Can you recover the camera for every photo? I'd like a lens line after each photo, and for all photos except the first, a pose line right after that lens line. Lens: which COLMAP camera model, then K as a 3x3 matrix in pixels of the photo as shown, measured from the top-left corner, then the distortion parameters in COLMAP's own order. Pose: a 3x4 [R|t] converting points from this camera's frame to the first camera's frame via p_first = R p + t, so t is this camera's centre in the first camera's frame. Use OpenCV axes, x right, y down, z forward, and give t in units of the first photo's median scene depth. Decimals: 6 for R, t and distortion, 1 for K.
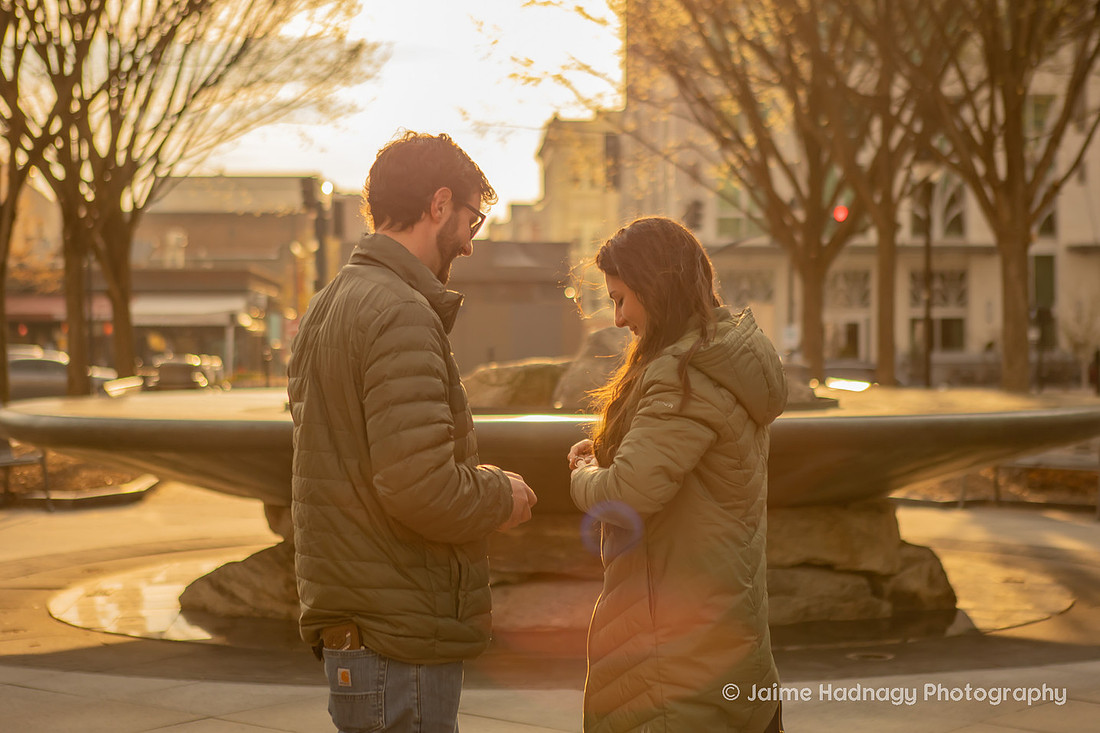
lens RADIAL K [[2095.5, 0, 550.4], [0, 2095.5, 365.9], [0, 0, 1]] dist [0.136226, 0.106890]
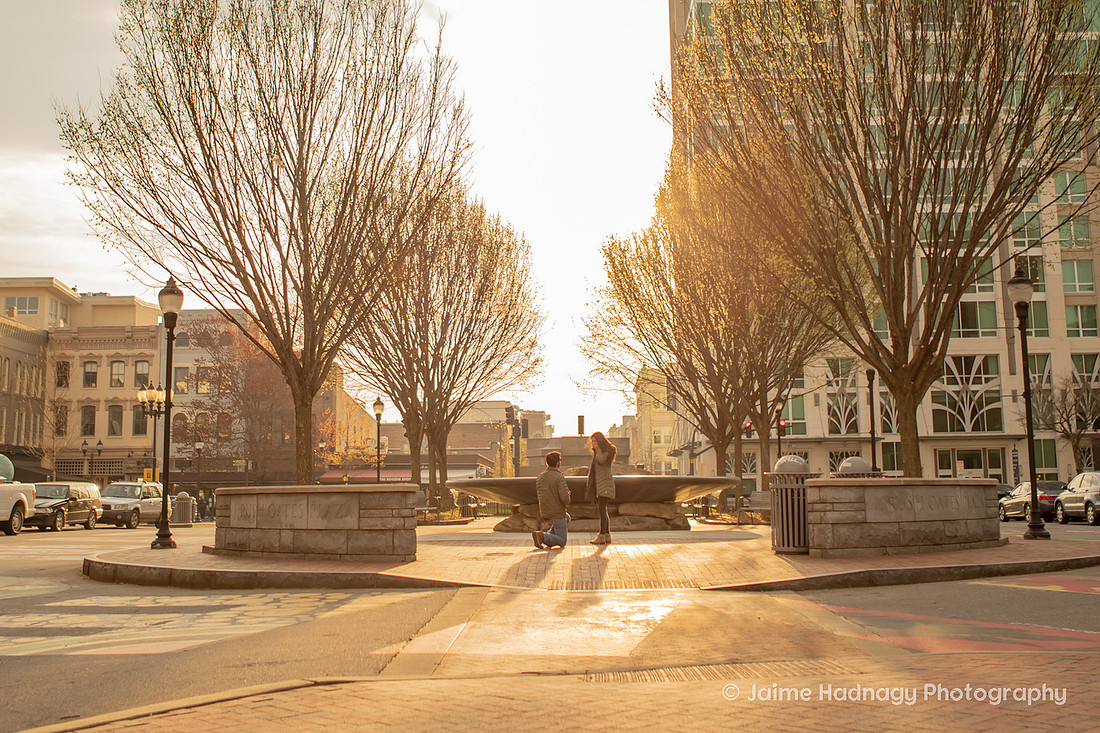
lens RADIAL K [[1361.6, 0, 549.3], [0, 1361.6, 254.5], [0, 0, 1]] dist [-0.065521, 0.004591]
pose [[0.996737, -0.022174, -0.077618, 0.056557], [0.006754, 0.981071, -0.193531, 0.041141], [0.080440, 0.192376, 0.978019, -0.650105]]
